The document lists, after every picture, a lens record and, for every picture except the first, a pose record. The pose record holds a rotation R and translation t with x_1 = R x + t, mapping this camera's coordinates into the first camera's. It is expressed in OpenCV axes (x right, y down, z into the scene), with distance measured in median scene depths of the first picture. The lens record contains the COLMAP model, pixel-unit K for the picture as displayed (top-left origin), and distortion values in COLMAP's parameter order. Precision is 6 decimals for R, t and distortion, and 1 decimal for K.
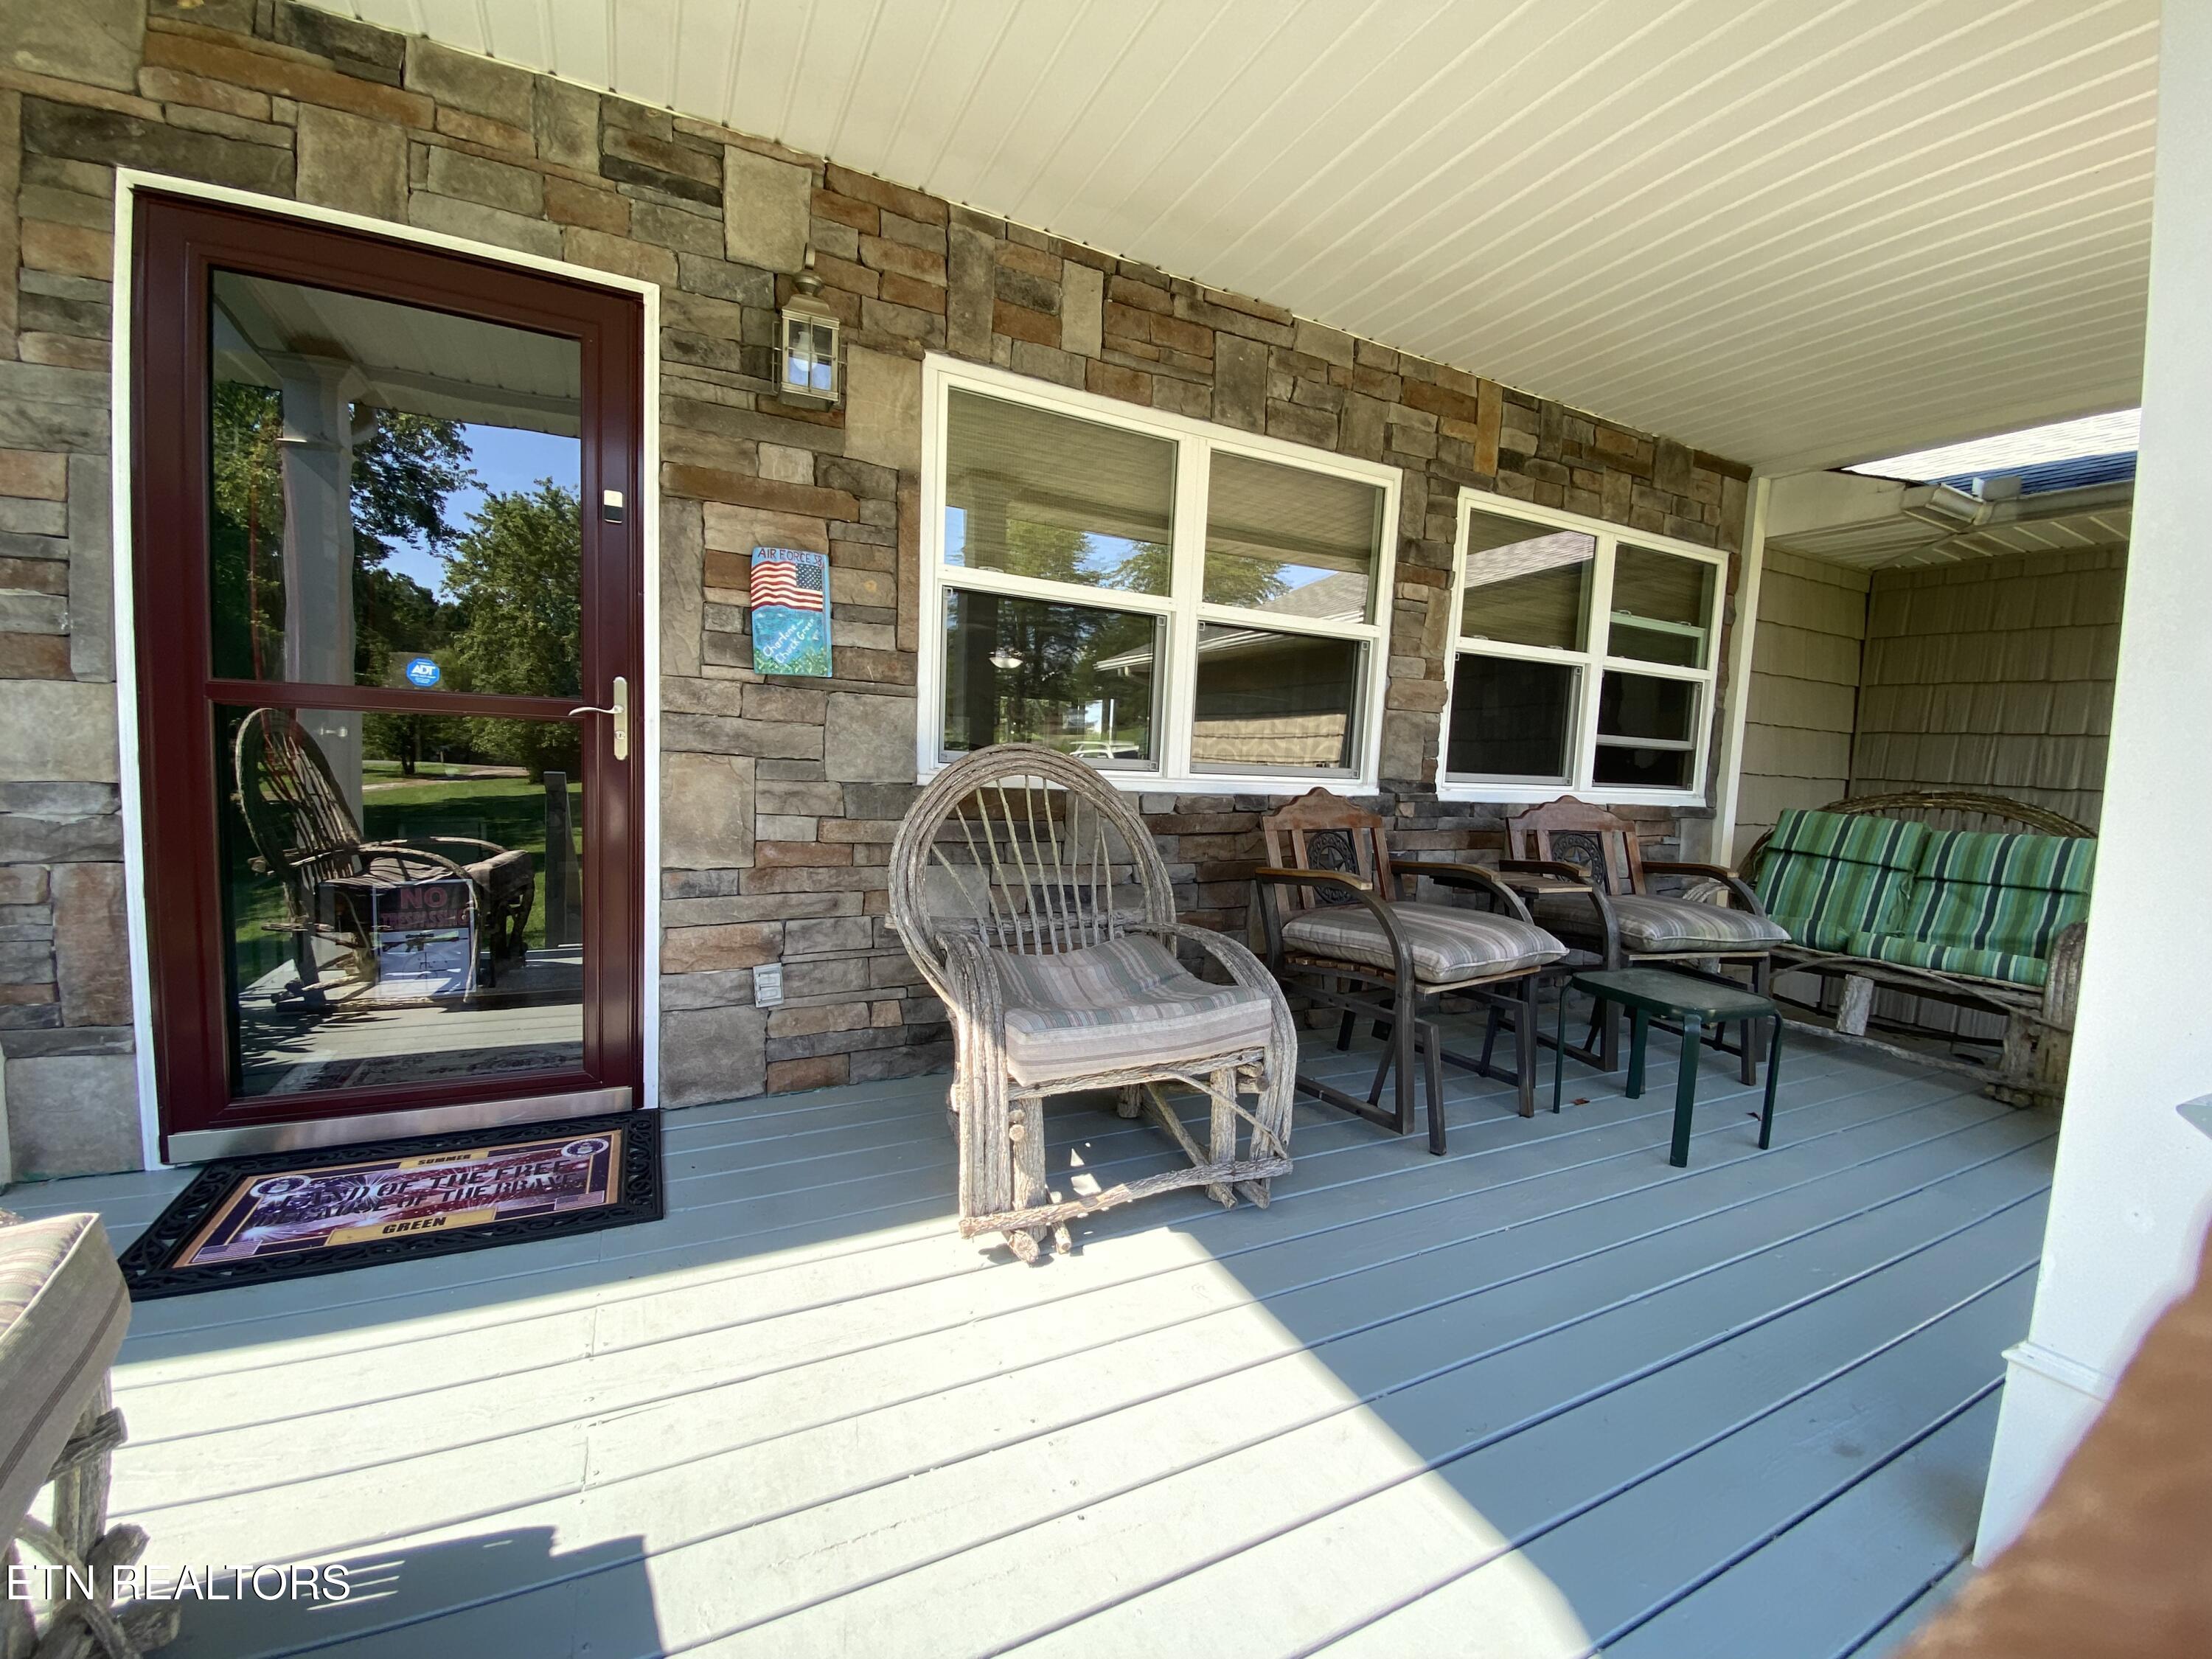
lens RADIAL K [[906.2, 0, 1049.7], [0, 906.2, 825.9], [0, 0, 1]] dist [0.020302, -0.015861]
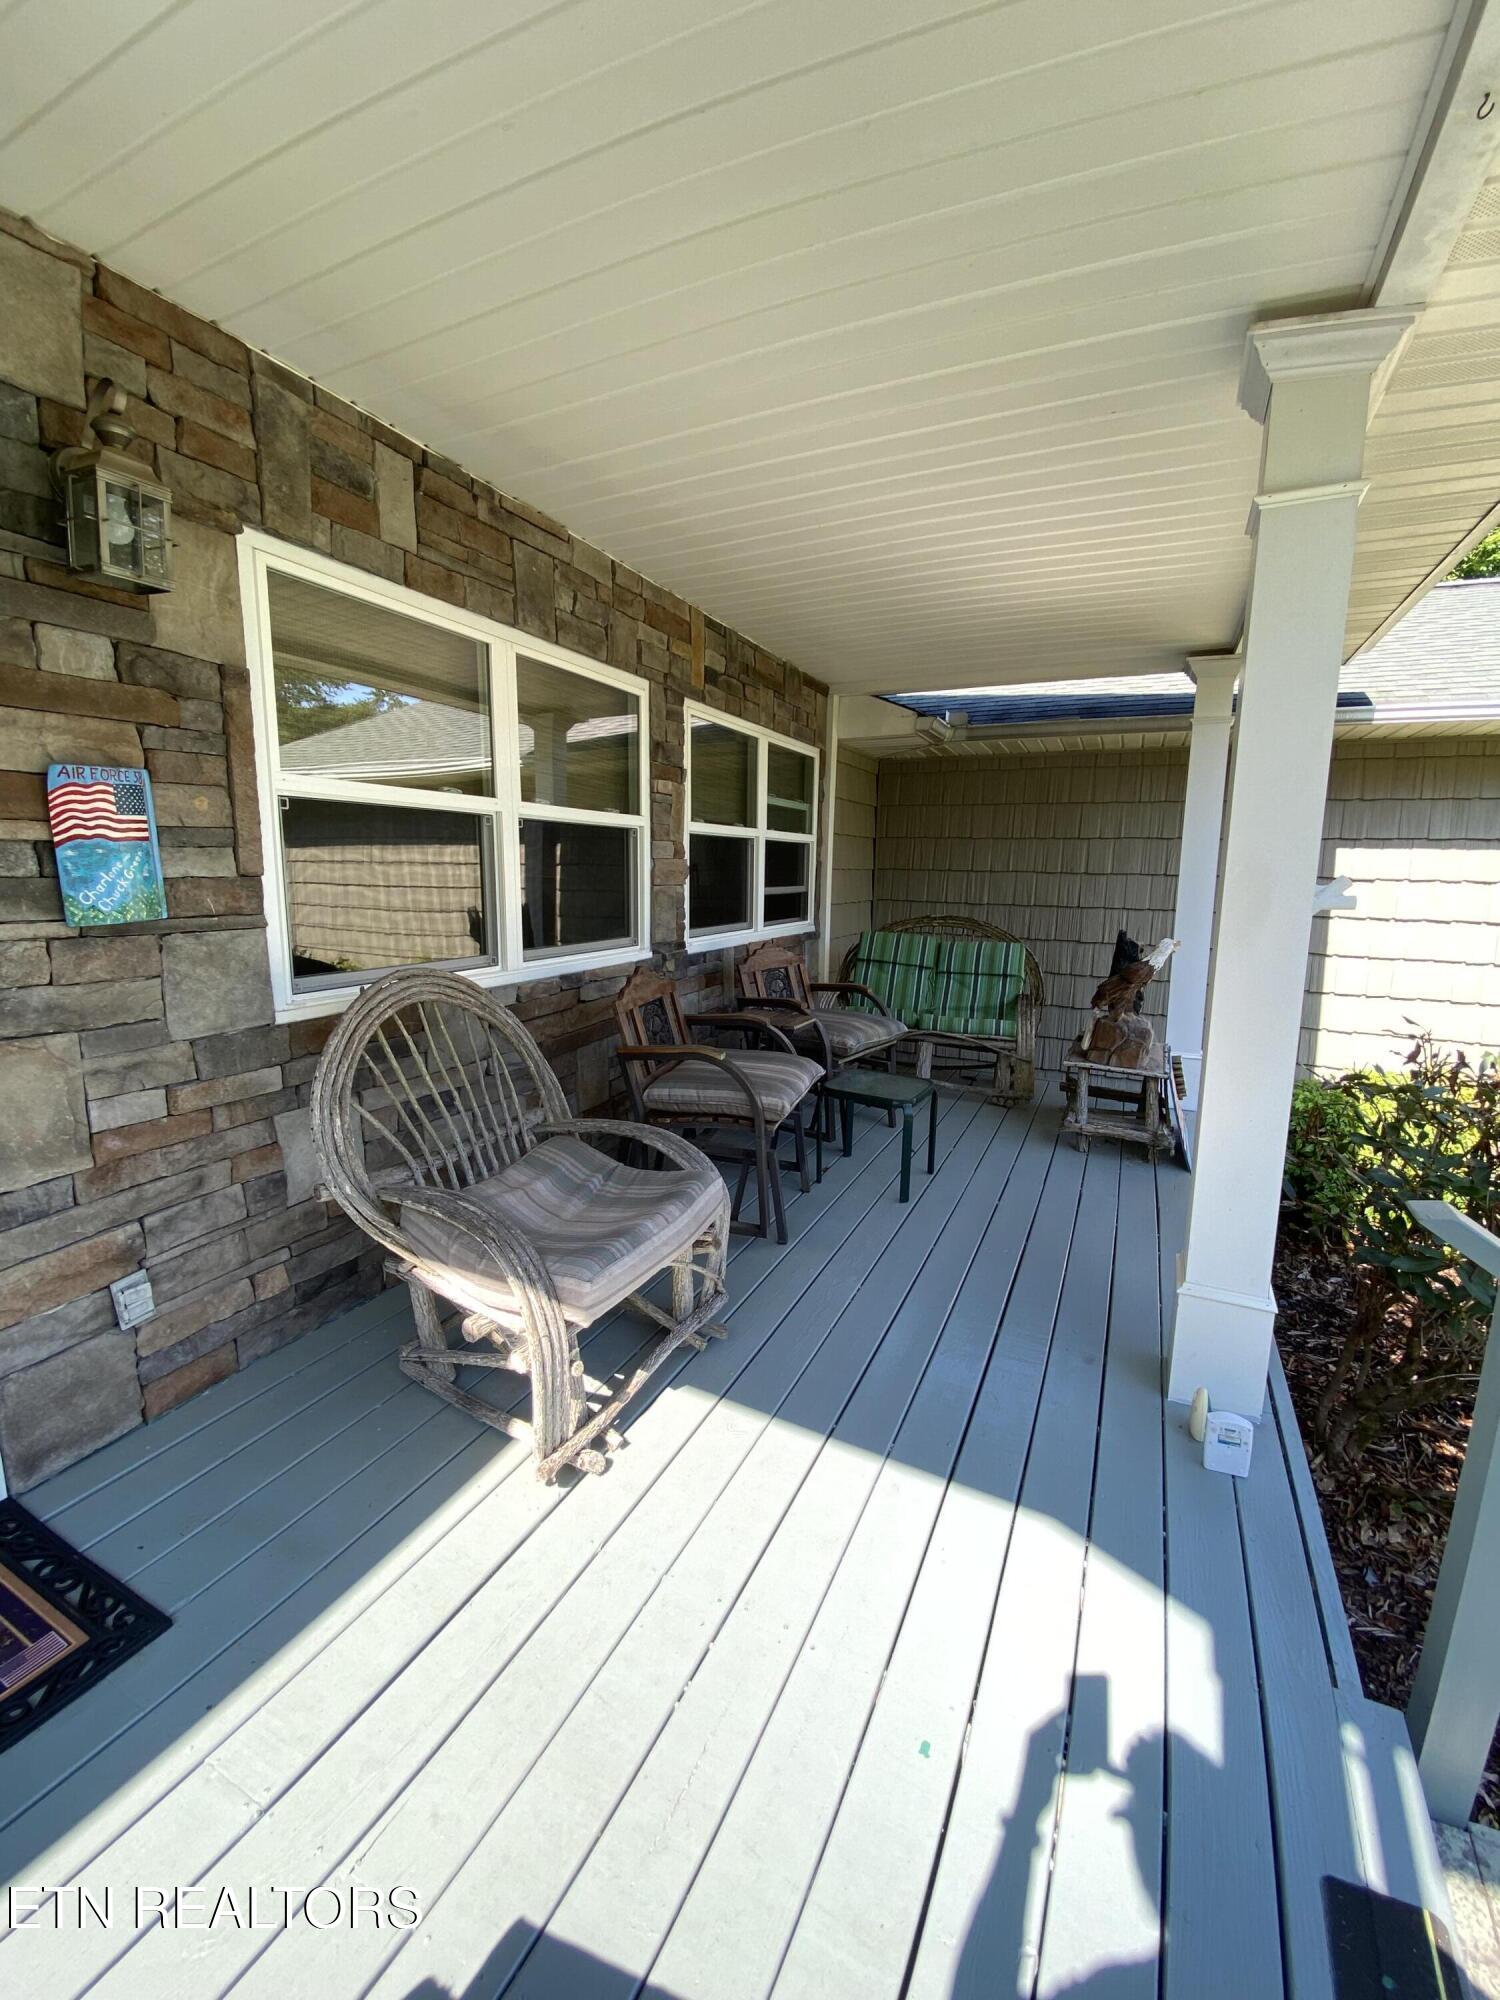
lens RADIAL K [[819.3, 0, 780.0], [0, 819.3, 1017.2], [0, 0, 1]] dist [0.020302, -0.015861]
pose [[0.788730, -0.138485, 0.598938, -0.248886], [0.082453, 0.989324, 0.120168, -0.113194], [-0.609185, -0.045396, 0.791728, 0.064226]]
